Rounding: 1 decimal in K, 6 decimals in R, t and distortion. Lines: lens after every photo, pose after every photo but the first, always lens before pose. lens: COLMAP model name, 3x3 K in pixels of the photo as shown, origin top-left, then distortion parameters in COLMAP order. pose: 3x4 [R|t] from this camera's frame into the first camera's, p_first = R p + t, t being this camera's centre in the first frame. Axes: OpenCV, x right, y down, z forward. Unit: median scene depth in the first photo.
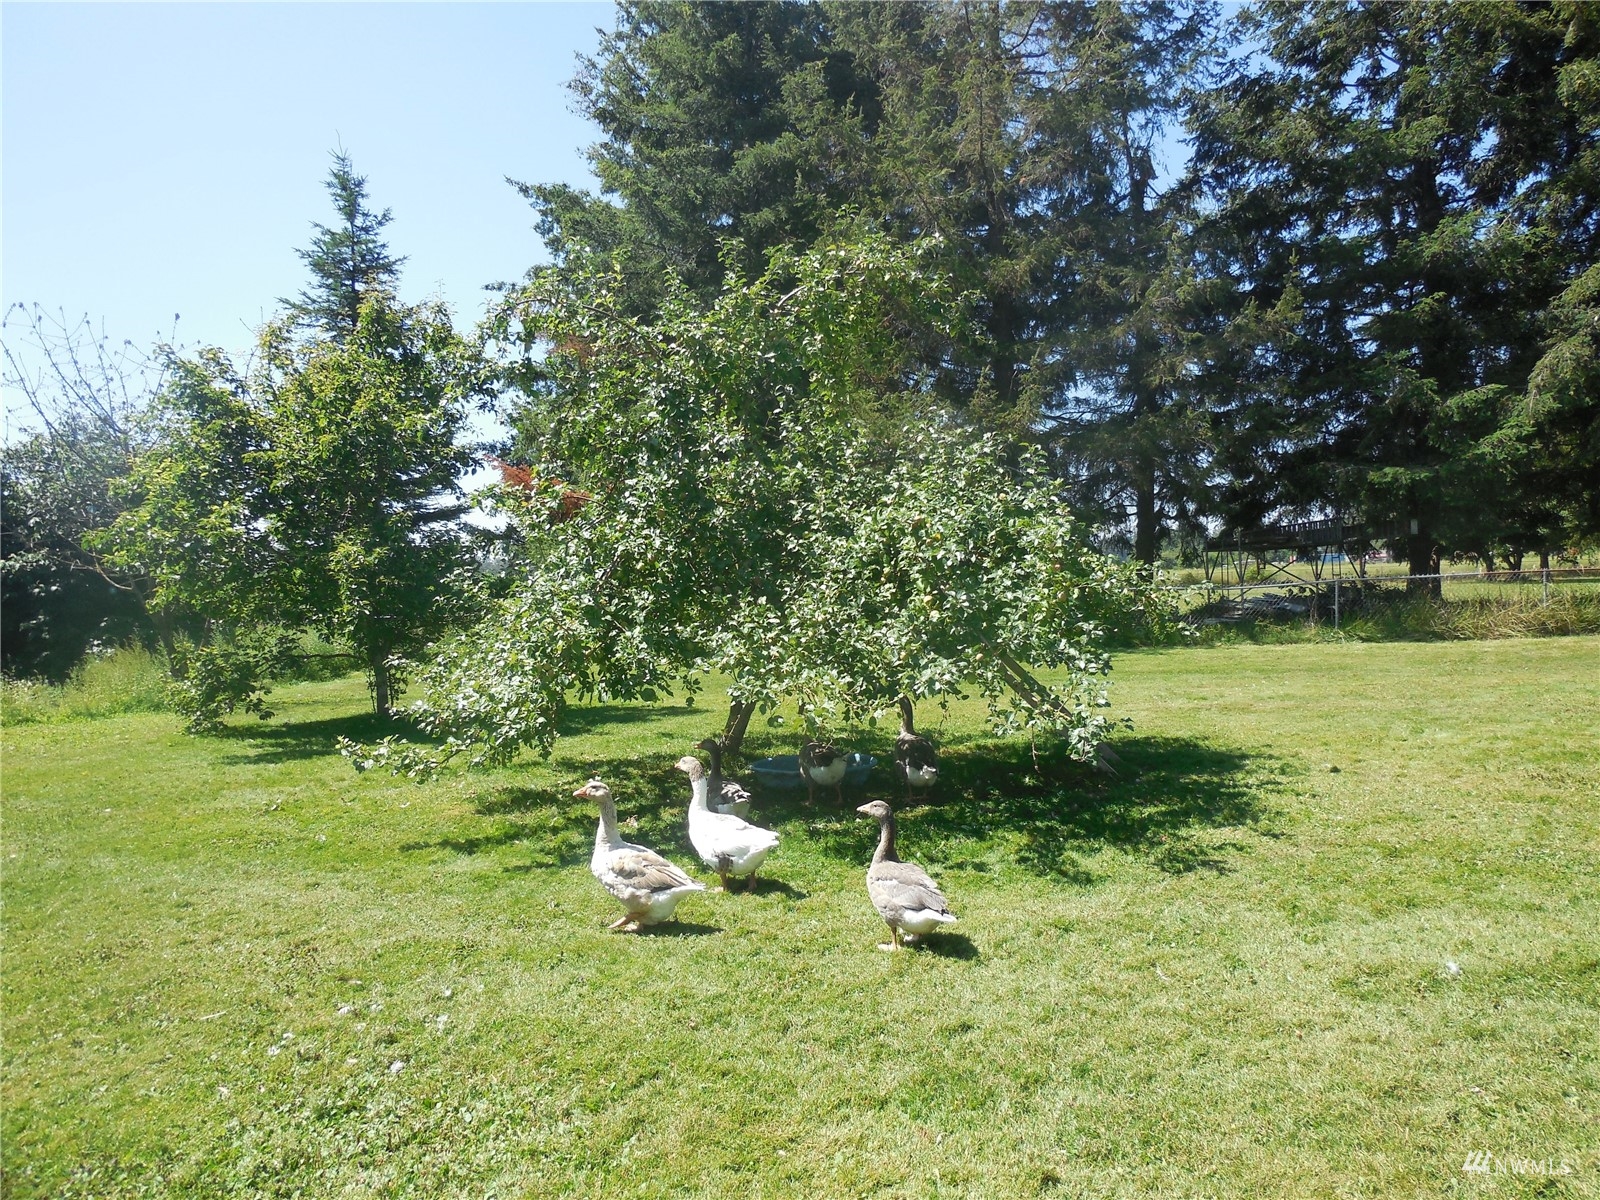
lens RADIAL K [[1182.3, 0, 795.8], [0, 1182.3, 602.6], [0, 0, 1]] dist [-0.040076, 0.025837]
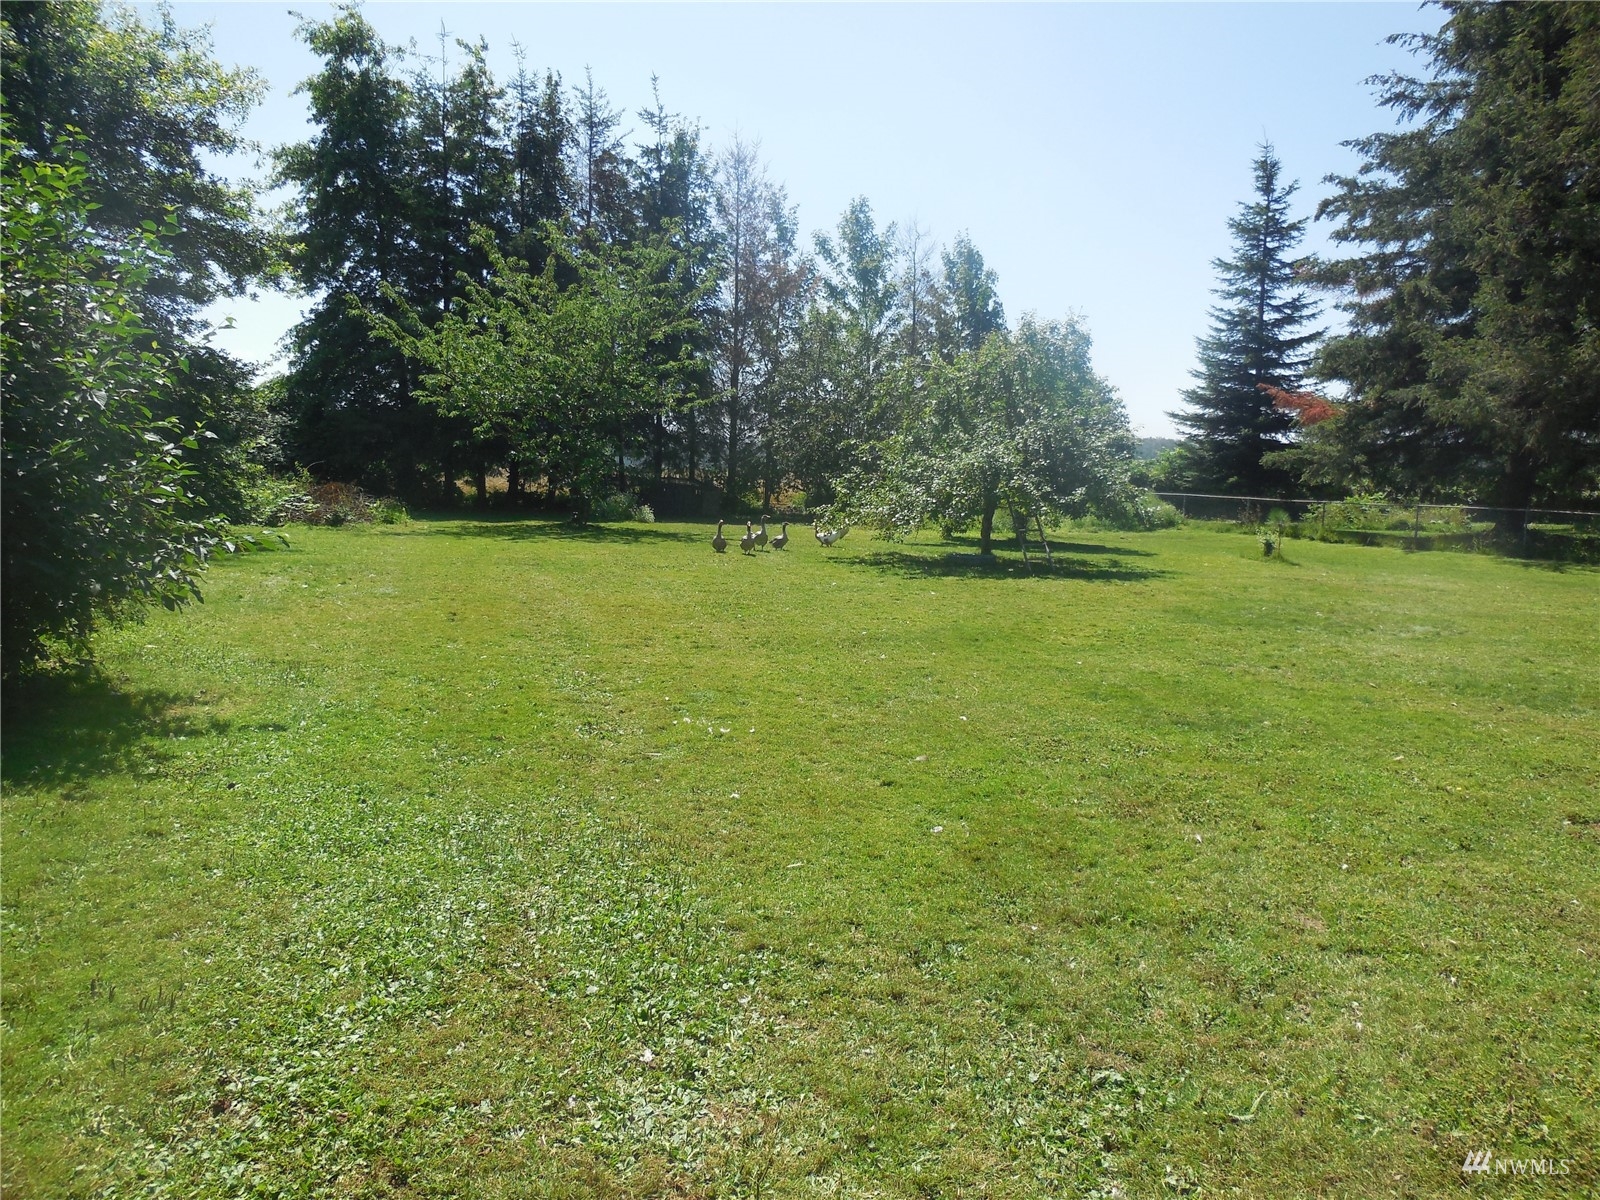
lens RADIAL K [[1182.3, 0, 797.1], [0, 1182.3, 604.6], [0, 0, 1]] dist [-0.040076, 0.025837]
pose [[0.534135, 0.150215, -0.831947, 1.006298], [-0.060484, 0.988356, 0.139623, -0.044814], [0.843233, -0.024258, 0.537001, -0.328542]]
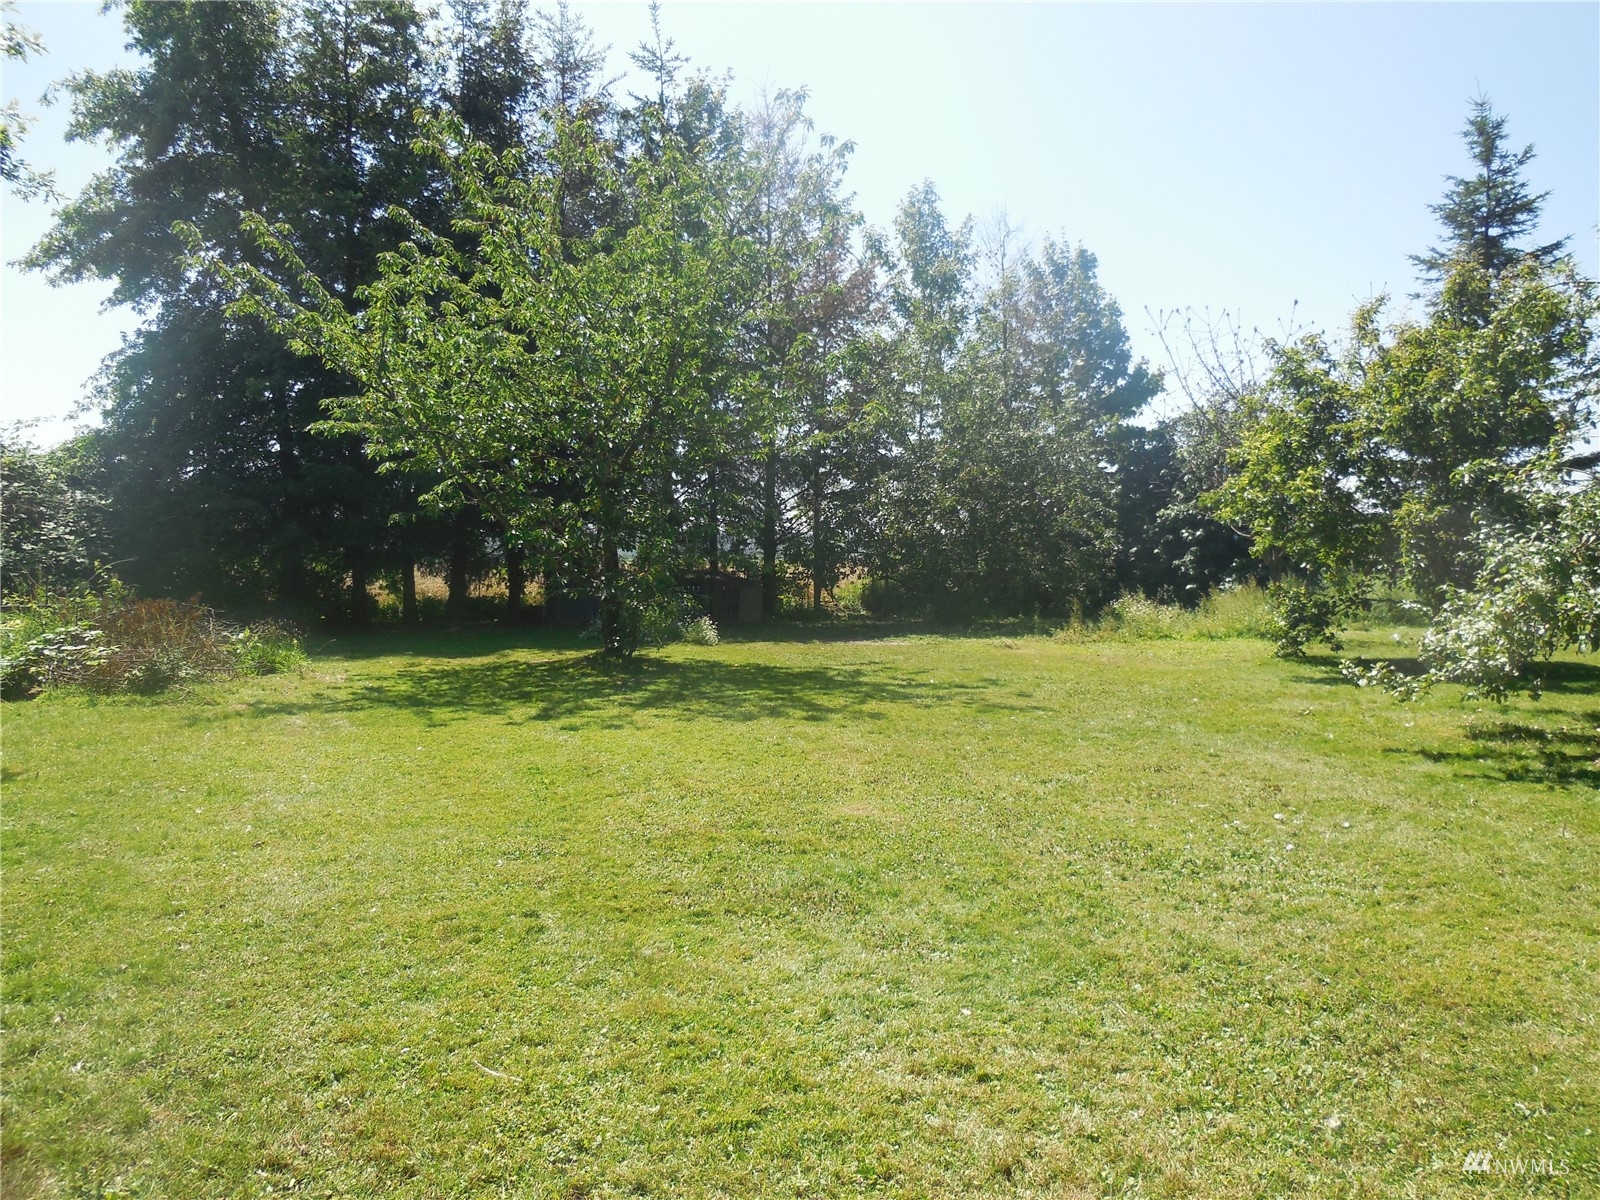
lens RADIAL K [[1182.3, 0, 808.5], [0, 1182.3, 593.7], [0, 0, 1]] dist [-0.040076, 0.025837]
pose [[0.619684, 0.060827, -0.782491, 0.111413], [-0.030470, 0.998105, 0.053458, -0.003701], [0.784260, -0.009284, 0.620363, -0.116452]]
